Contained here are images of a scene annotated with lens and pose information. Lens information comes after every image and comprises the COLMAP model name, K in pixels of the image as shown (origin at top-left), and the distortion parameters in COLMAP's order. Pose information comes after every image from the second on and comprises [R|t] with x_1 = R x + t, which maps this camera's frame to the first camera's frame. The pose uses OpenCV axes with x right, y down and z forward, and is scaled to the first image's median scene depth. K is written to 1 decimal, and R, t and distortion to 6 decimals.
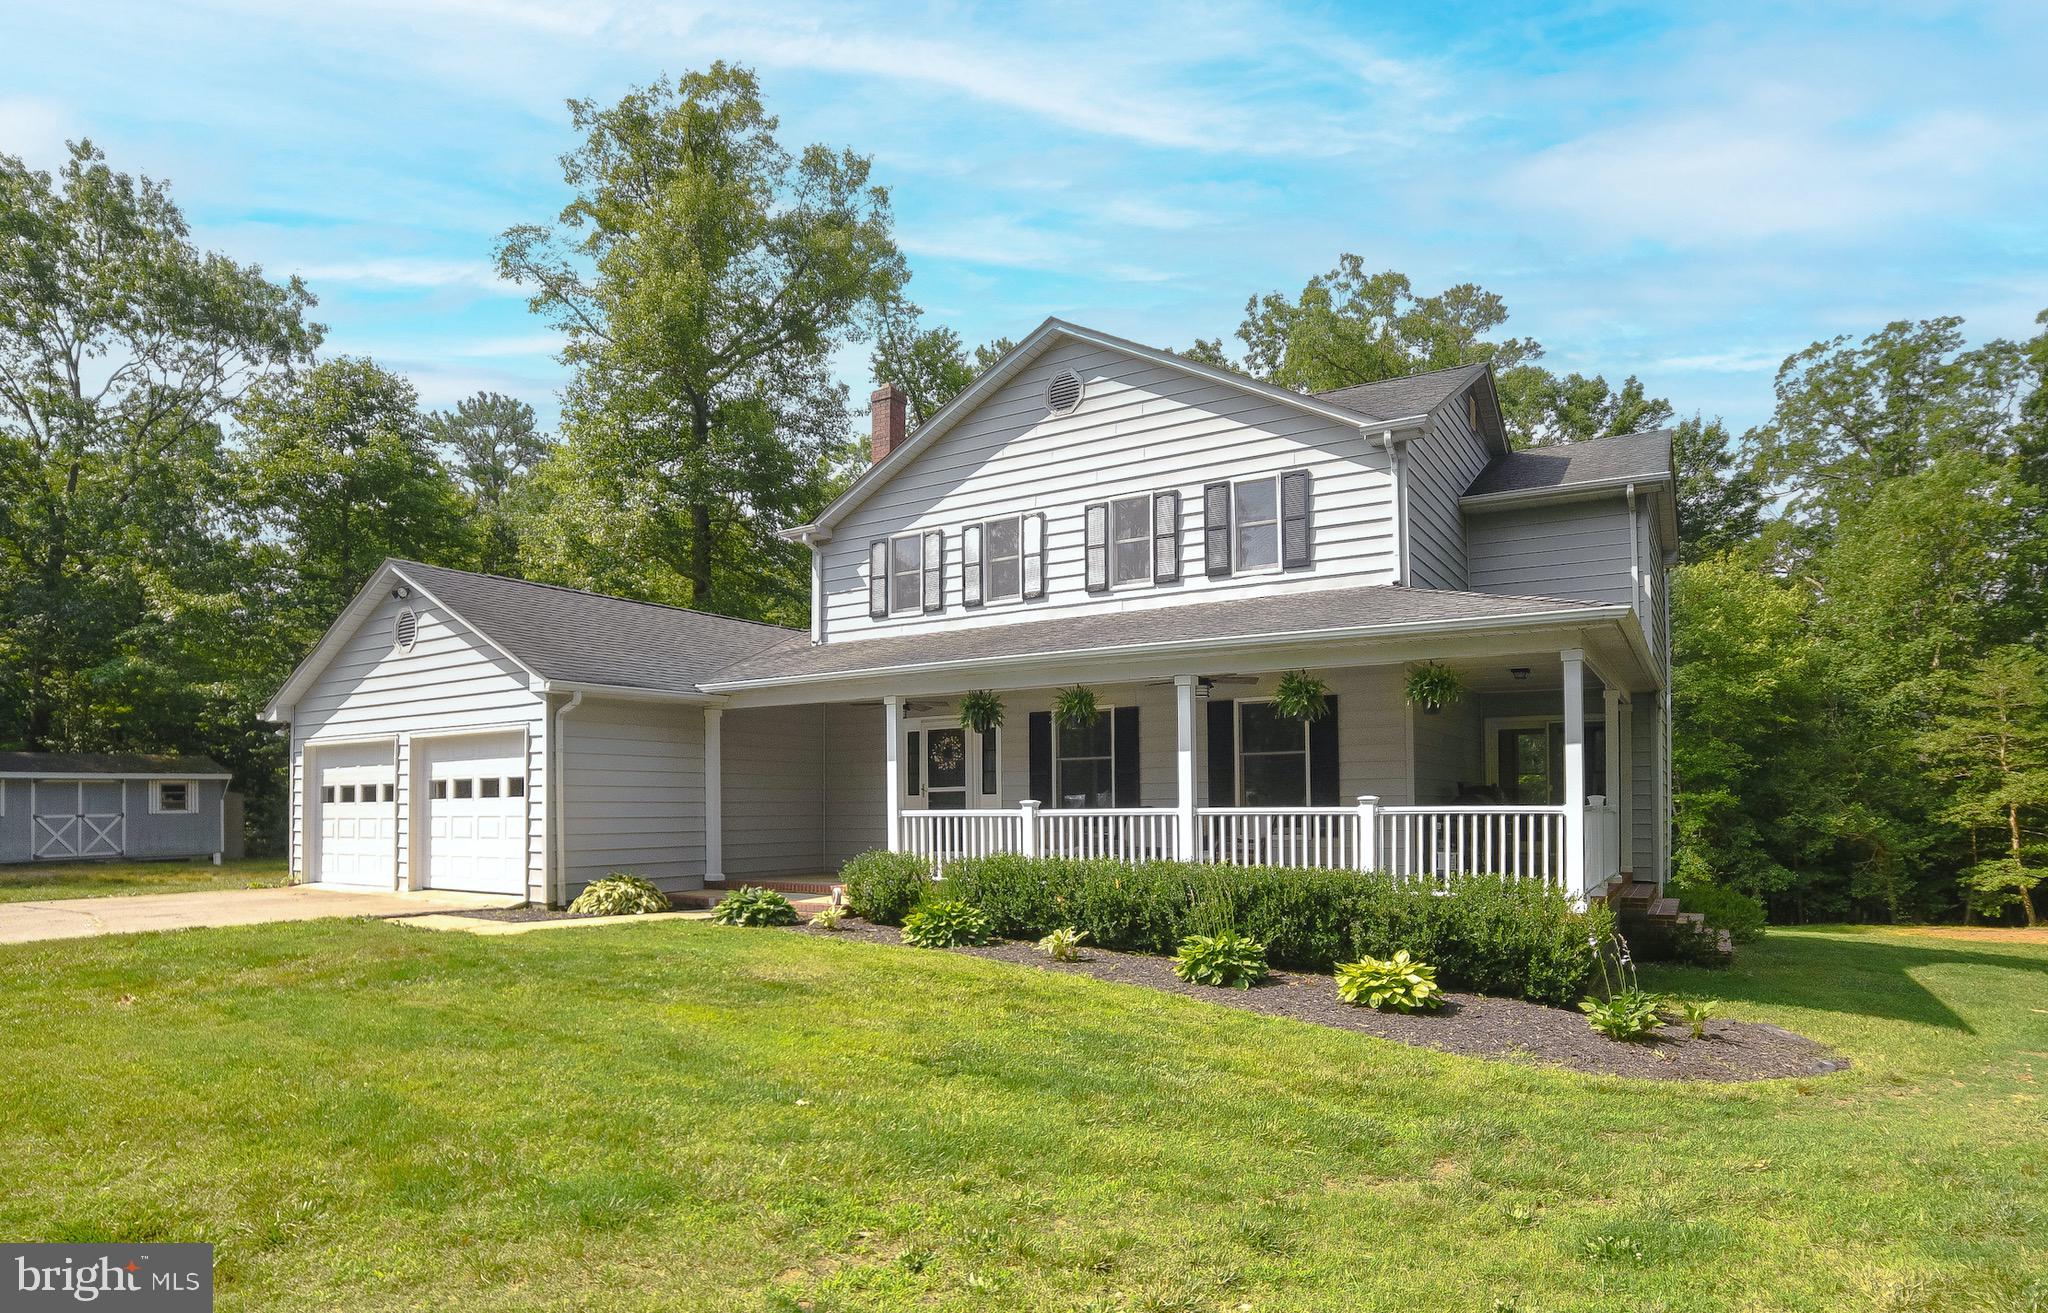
lens RADIAL K [[1087.6, 0, 1083.7], [0, 1087.6, 800.9], [0, 0, 1]] dist [-0.097006, 0.037555]
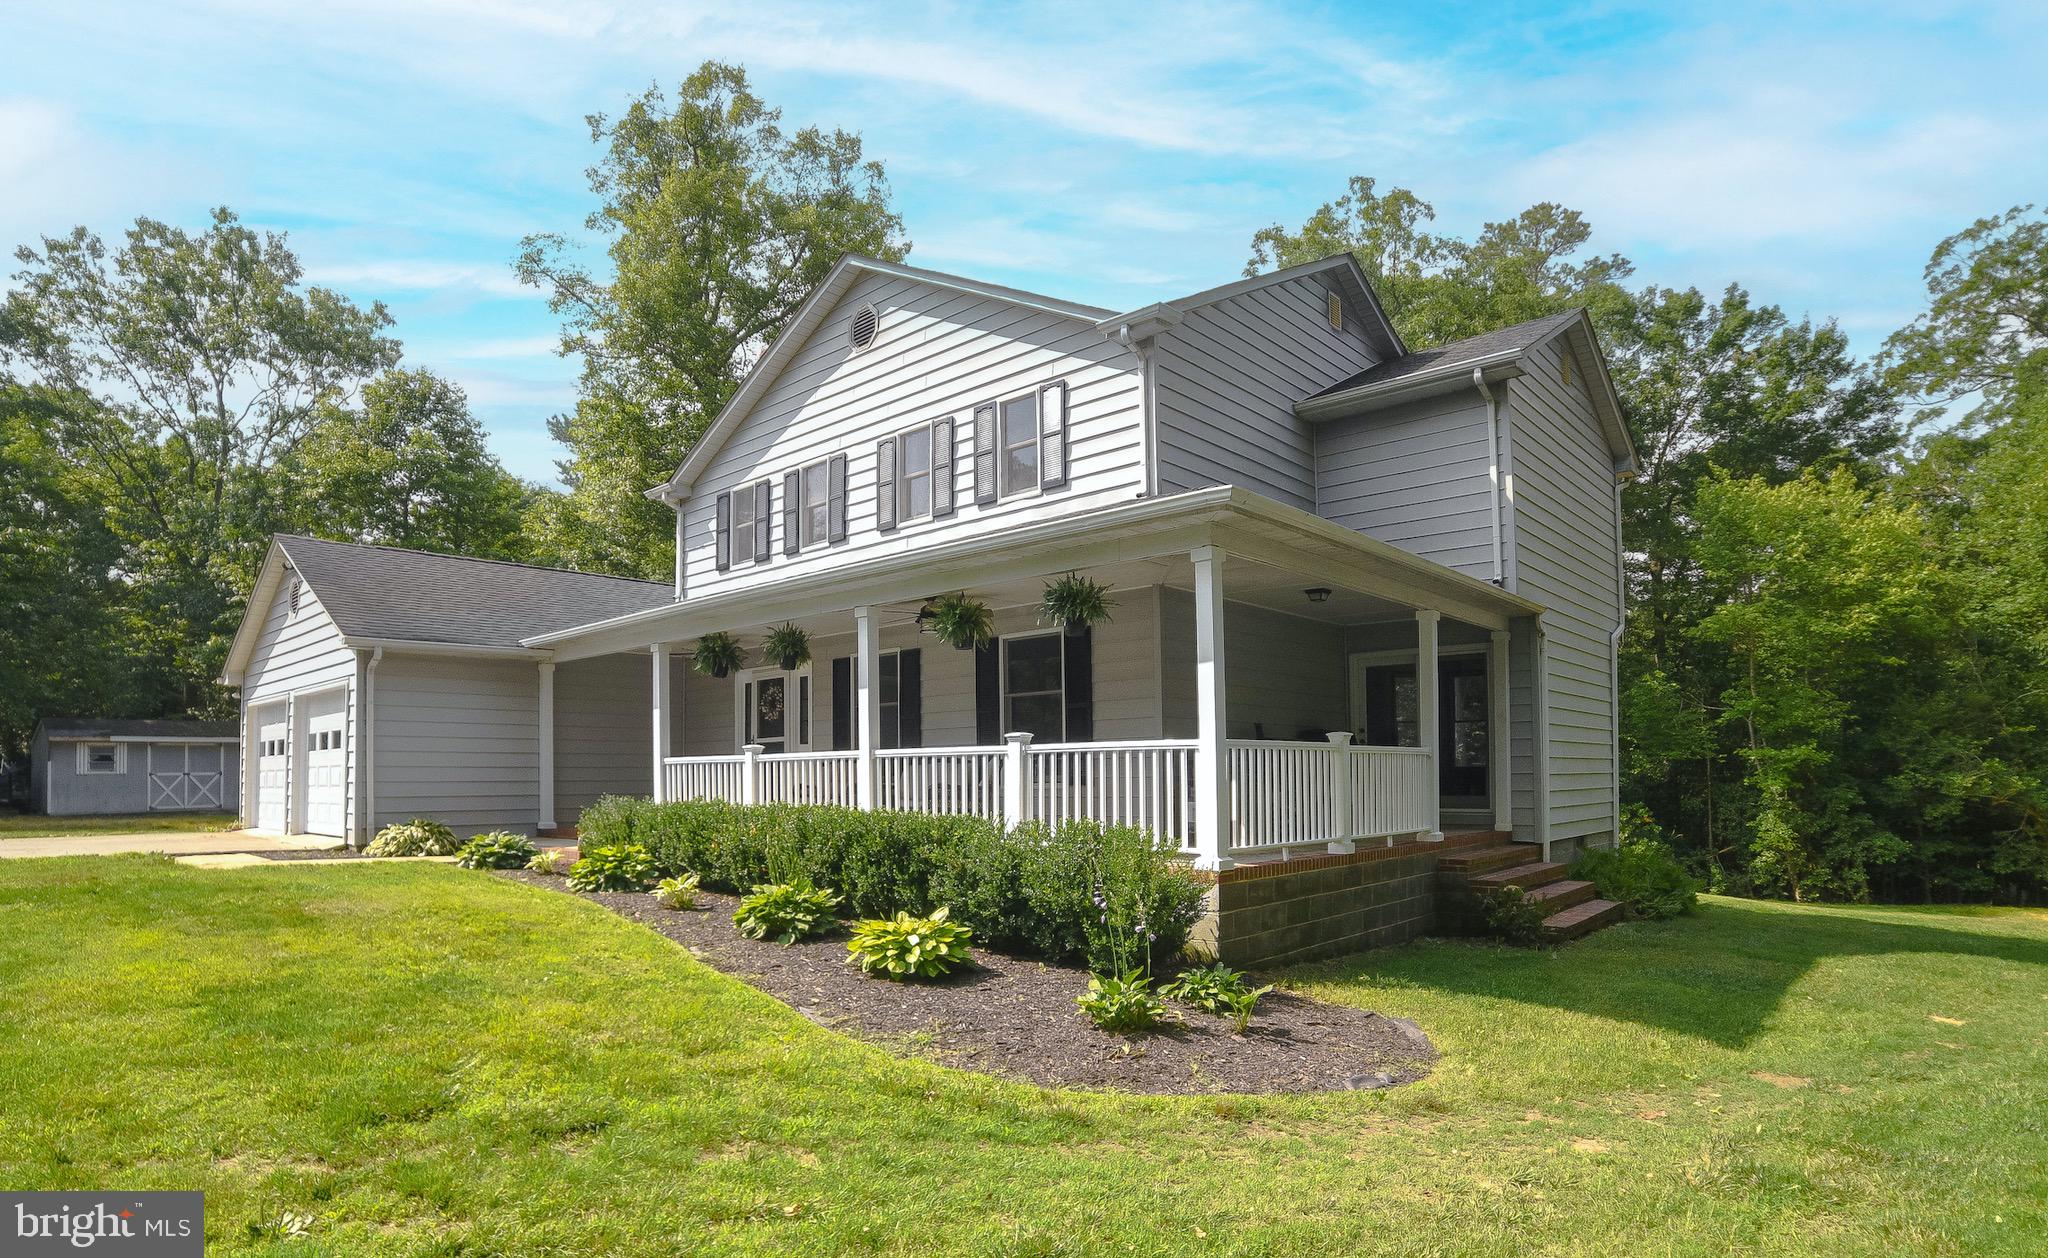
lens RADIAL K [[1061.2, 0, 1020.9], [0, 1061.2, 757.5], [0, 0, 1]] dist [-0.097645, 0.038463]
pose [[0.977207, -0.004279, -0.212245, 0.288506], [0.001784, 0.999927, -0.011948, 0.016519], [0.212280, 0.011297, 0.977143, 0.104983]]
